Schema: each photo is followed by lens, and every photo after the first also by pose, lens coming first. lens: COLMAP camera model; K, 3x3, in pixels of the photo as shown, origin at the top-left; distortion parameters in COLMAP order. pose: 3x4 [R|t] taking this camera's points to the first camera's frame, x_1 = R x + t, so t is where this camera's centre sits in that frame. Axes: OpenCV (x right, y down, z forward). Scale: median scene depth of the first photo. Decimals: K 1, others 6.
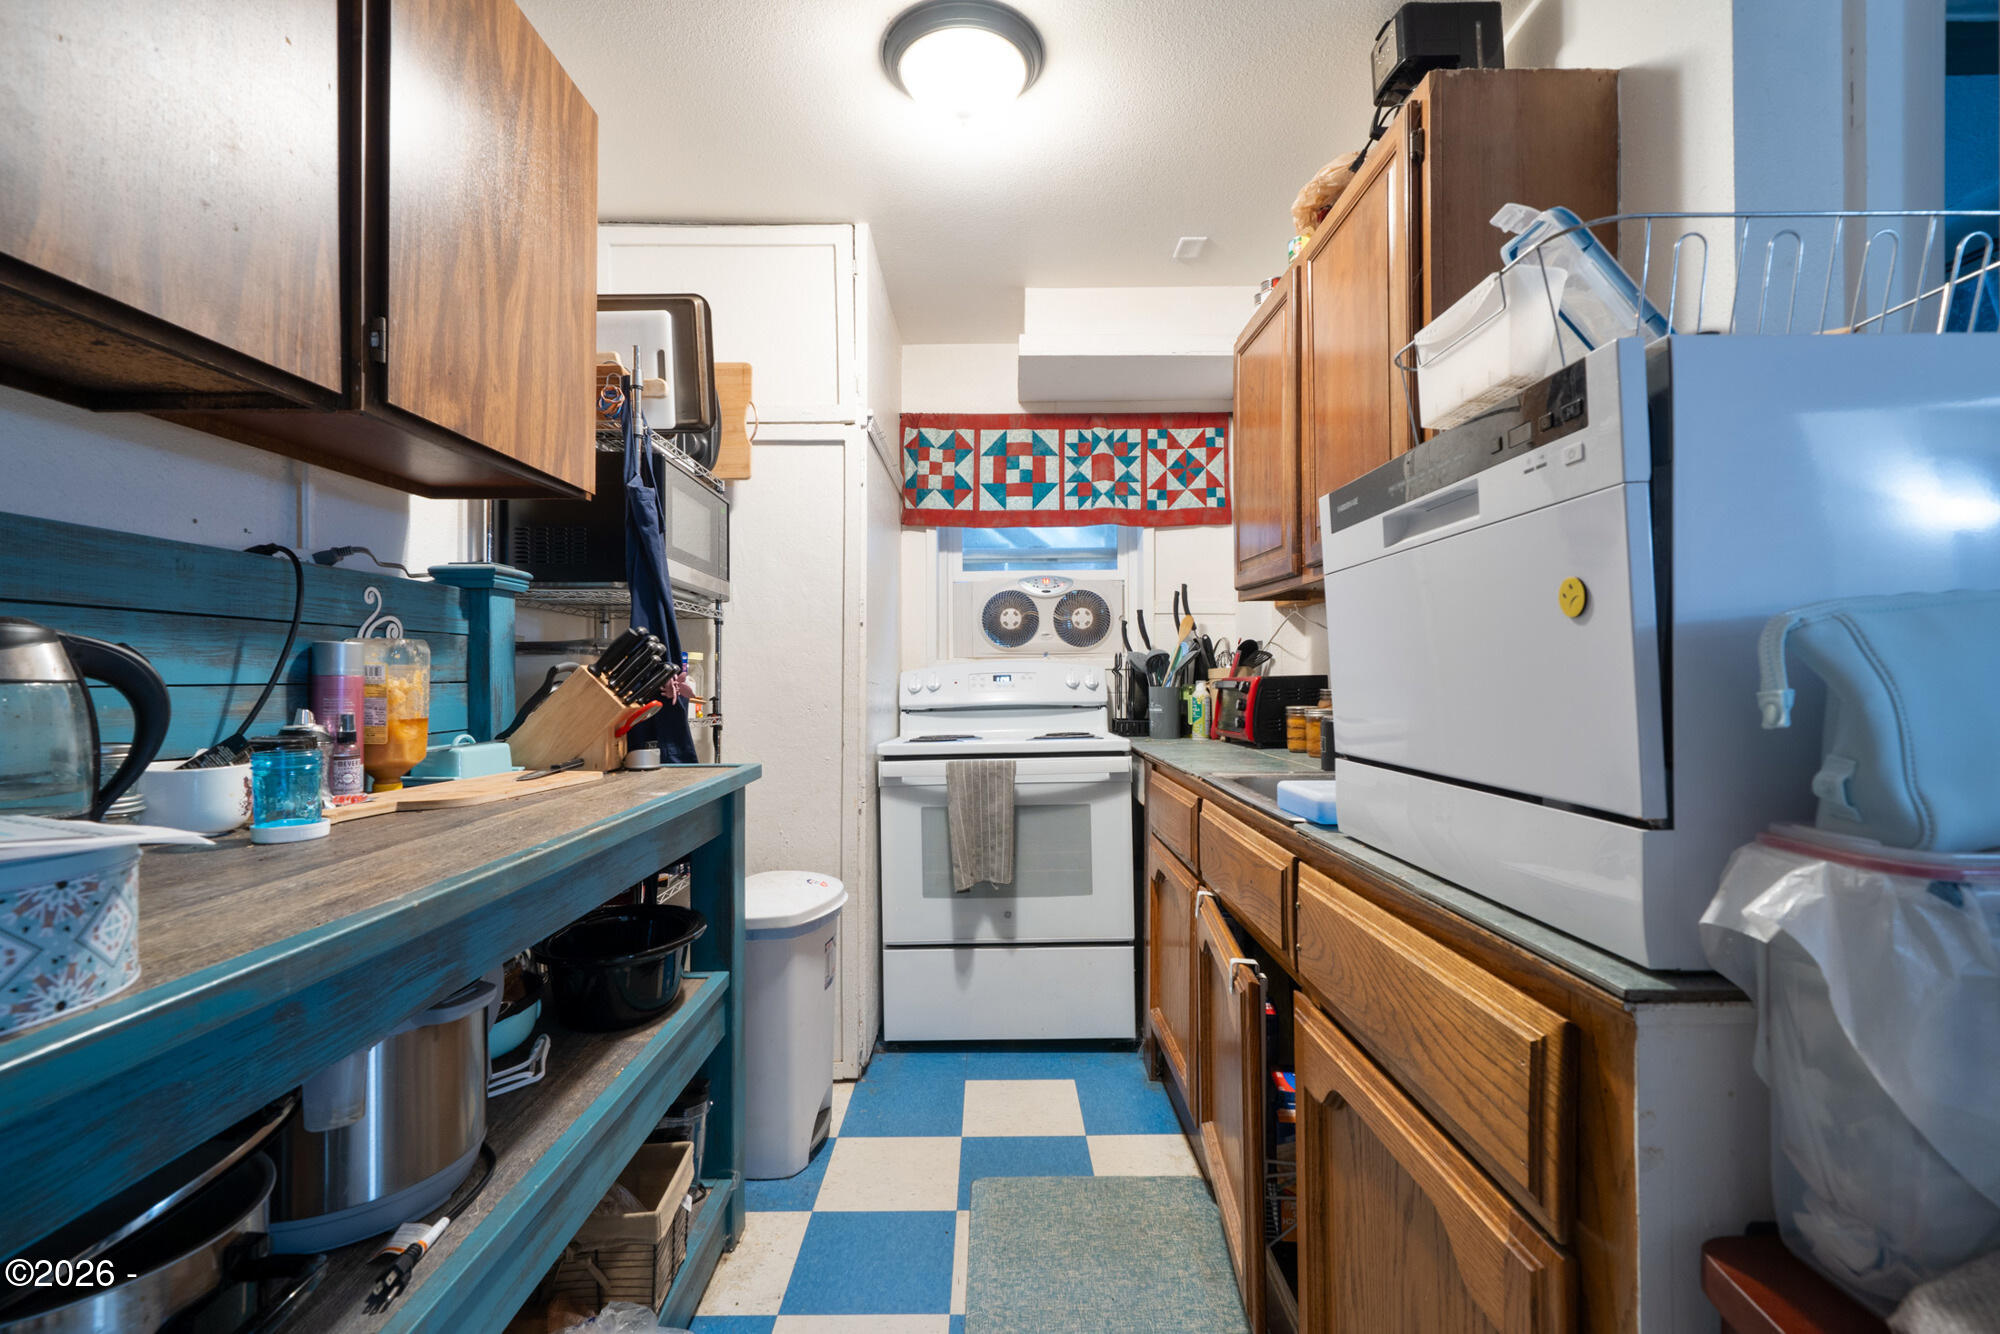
lens RADIAL K [[898.1, 0, 1002.2], [0, 898.1, 669.4], [0, 0, 1]] dist [-0.000467, 0.001584]
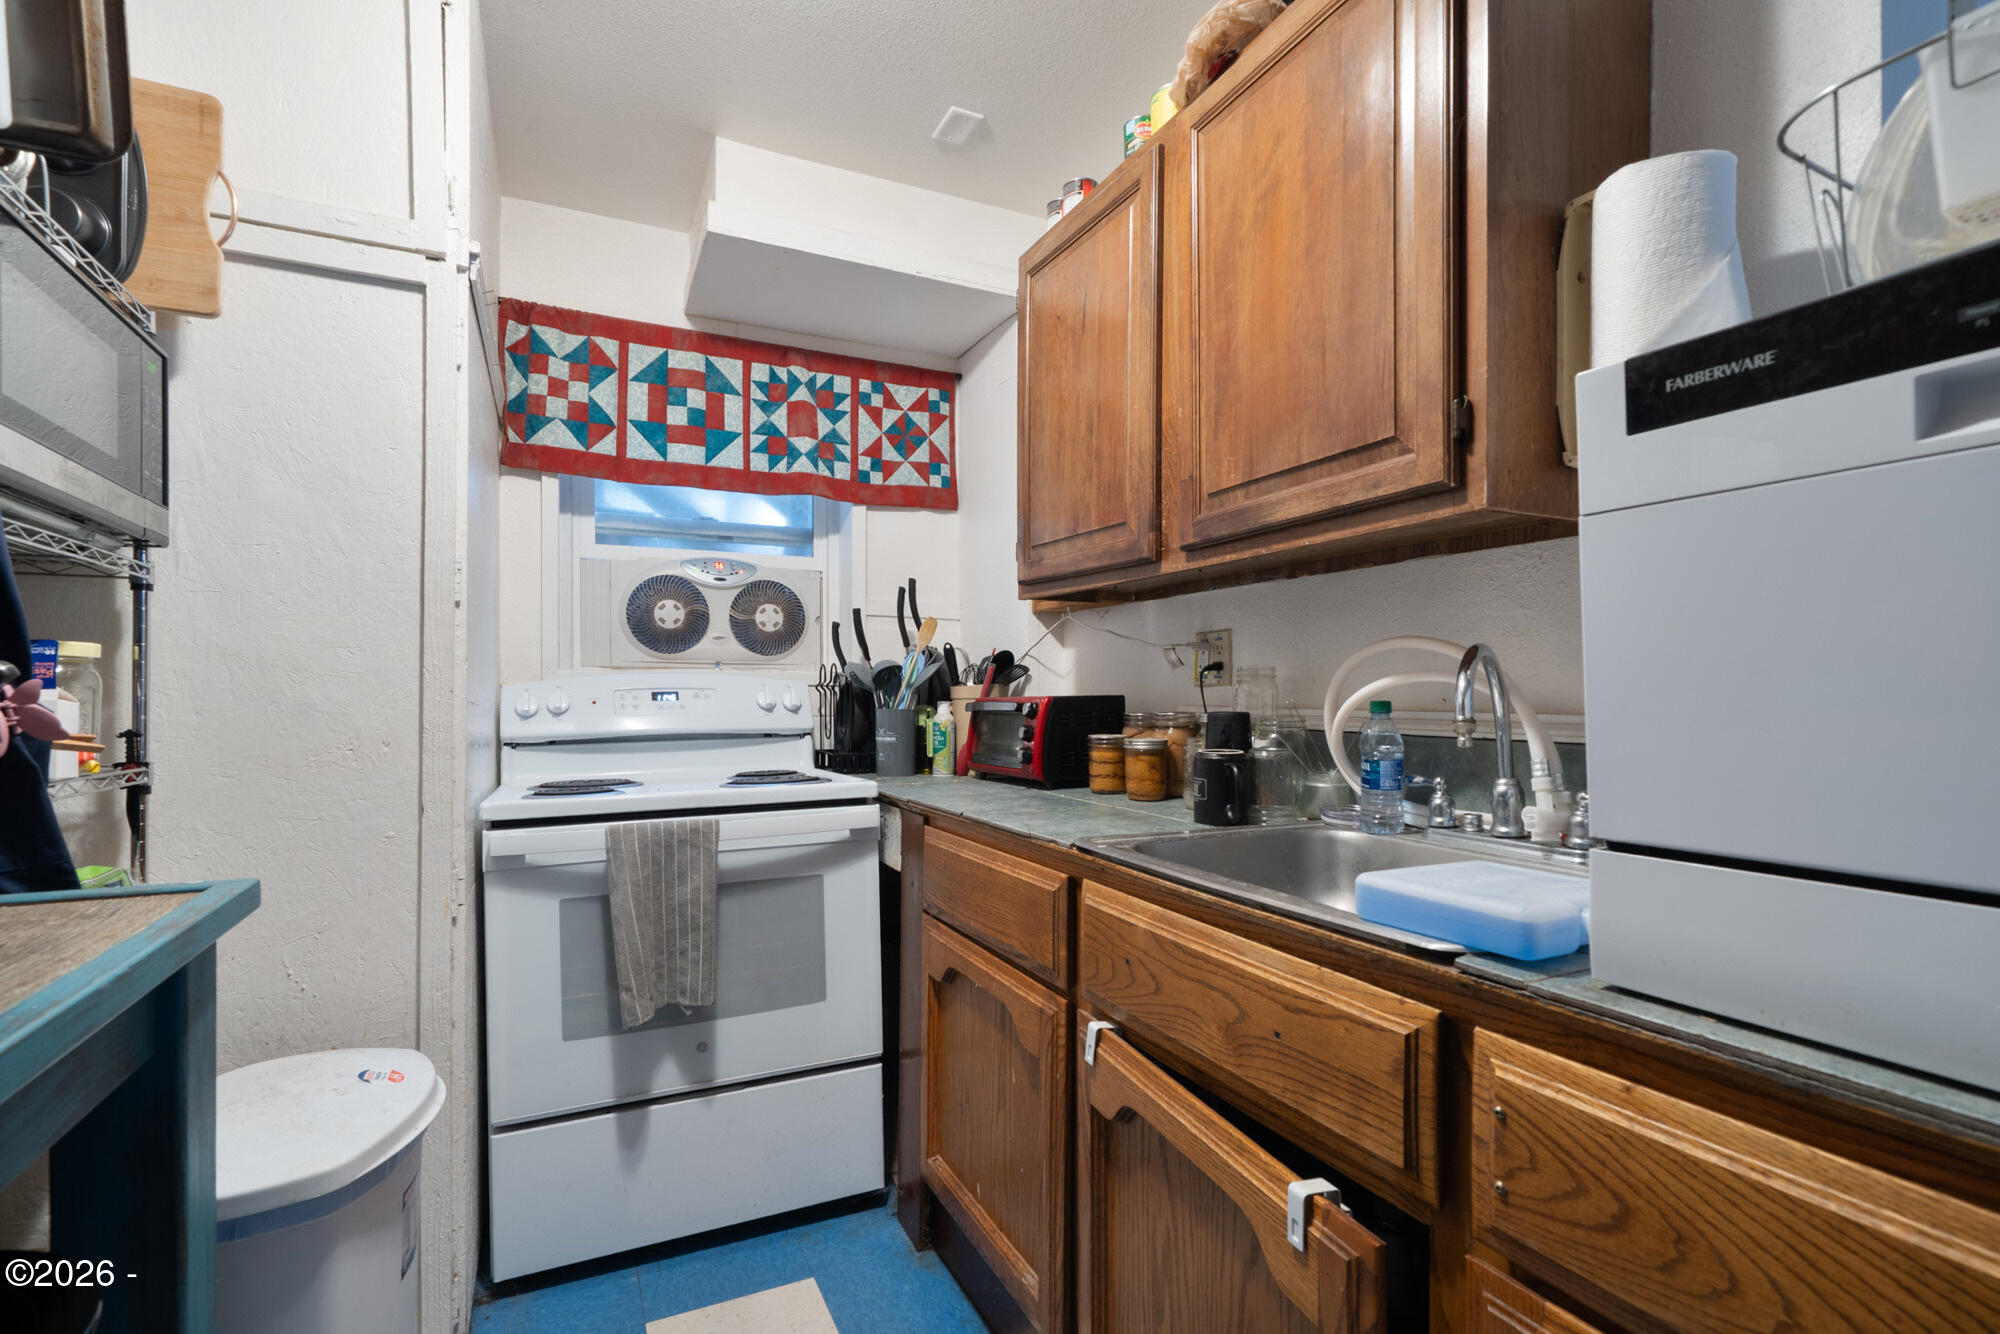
lens RADIAL K [[898.1, 0, 982.5], [0, 898.1, 699.5], [0, 0, 1]] dist [-0.000467, 0.001584]
pose [[0.902388, 0.004381, 0.430903, -0.094794], [-0.010315, 0.999881, 0.011434, 0.002061], [-0.430802, -0.014763, 0.902326, 0.302169]]
